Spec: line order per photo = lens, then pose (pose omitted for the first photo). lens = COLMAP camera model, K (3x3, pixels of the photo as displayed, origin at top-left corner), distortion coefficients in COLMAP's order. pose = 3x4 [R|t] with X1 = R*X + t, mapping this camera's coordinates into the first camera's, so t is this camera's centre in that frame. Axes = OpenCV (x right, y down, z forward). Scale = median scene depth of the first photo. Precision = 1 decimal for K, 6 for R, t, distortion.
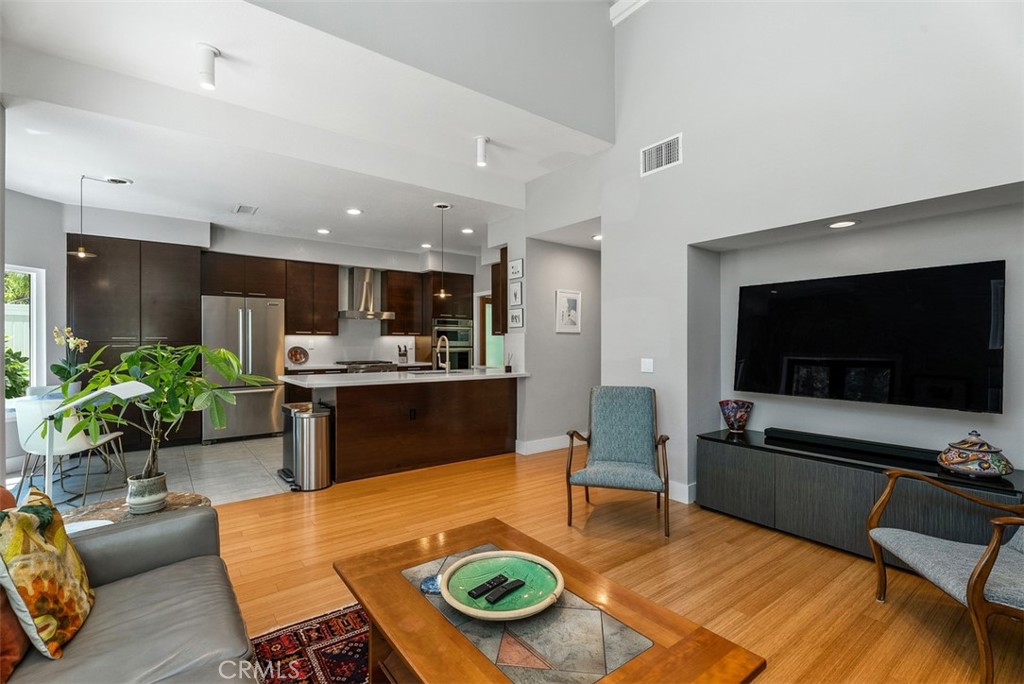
lens RADIAL K [[456.8, 0, 511.5], [0, 456.8, 341.7], [0, 0, 1]] dist [0.006512, -0.002594]
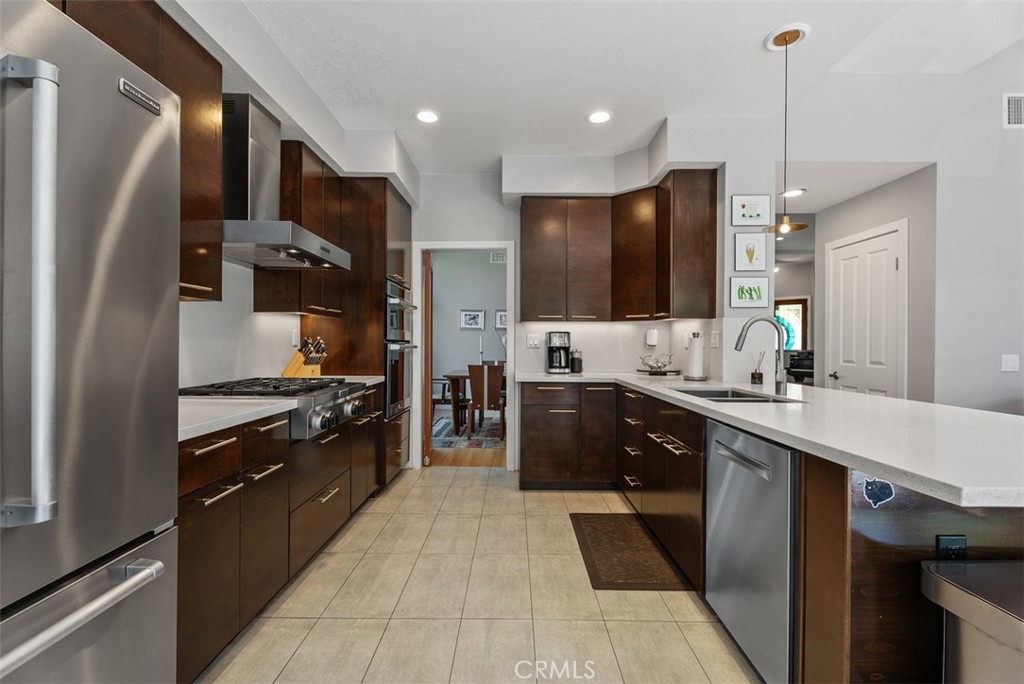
lens RADIAL K [[456.8, 0, 516.3], [0, 456.8, 340.4], [0, 0, 1]] dist [0.006512, -0.002594]
pose [[0.603656, 0.005697, 0.797224, -1.115910], [-0.006119, 0.999978, -0.002512, 0.024217], [-0.797221, -0.003362, 0.603678, 1.531099]]
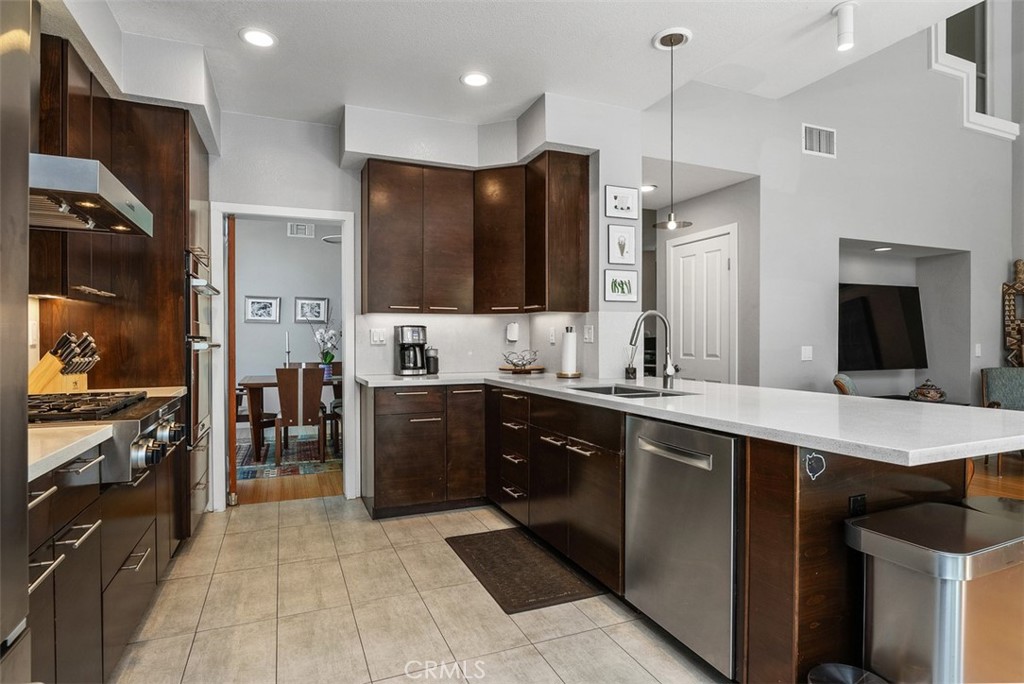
lens RADIAL K [[545.2, 0, 513.3], [0, 545.2, 338.1], [0, 0, 1]] dist [-0.007710, 0.004141]
pose [[0.243123, -0.000598, 0.969995, -1.202350], [-0.000202, 1.000000, 0.000668, 0.024539], [-0.969996, -0.000358, 0.243123, 1.669421]]
